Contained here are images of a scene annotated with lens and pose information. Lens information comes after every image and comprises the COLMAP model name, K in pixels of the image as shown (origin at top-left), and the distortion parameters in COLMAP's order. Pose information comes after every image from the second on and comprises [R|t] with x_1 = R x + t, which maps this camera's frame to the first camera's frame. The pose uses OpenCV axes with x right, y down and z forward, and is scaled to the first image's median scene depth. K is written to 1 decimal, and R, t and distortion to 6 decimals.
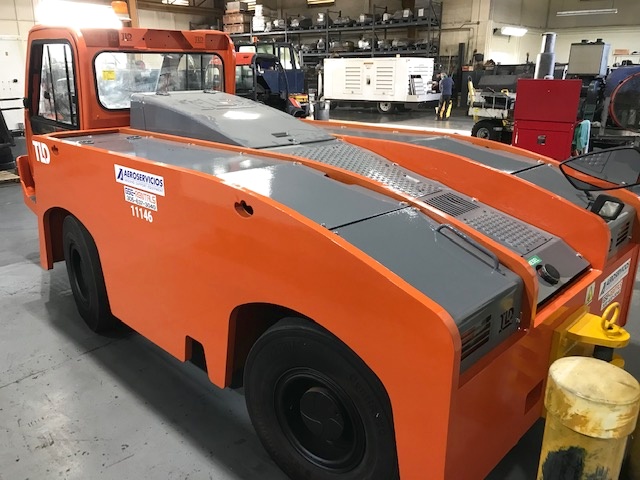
lens RADIAL K [[527.4, 0, 316.7], [0, 527.4, 237.8], [0, 0, 1]] dist [0.004607, 0.002920]
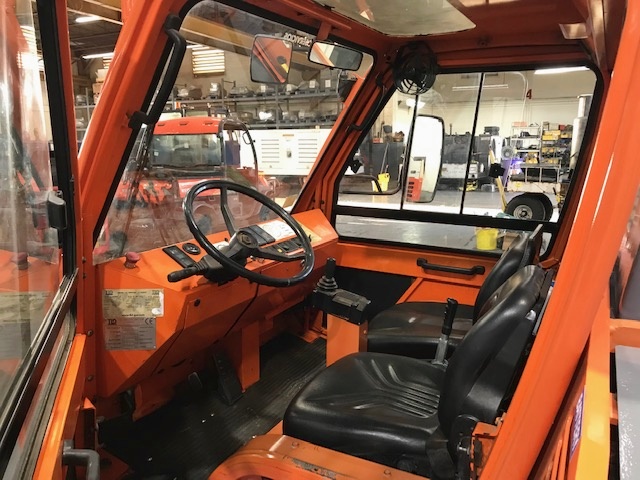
lens RADIAL K [[527.4, 0, 316.7], [0, 527.4, 237.8], [0, 0, 1]] dist [0.004607, 0.002920]
pose [[0.960170, -0.055588, 0.273831, -0.092916], [0.091532, 0.988511, -0.120284, -0.037794], [-0.263999, 0.140557, 0.954227, 0.131123]]
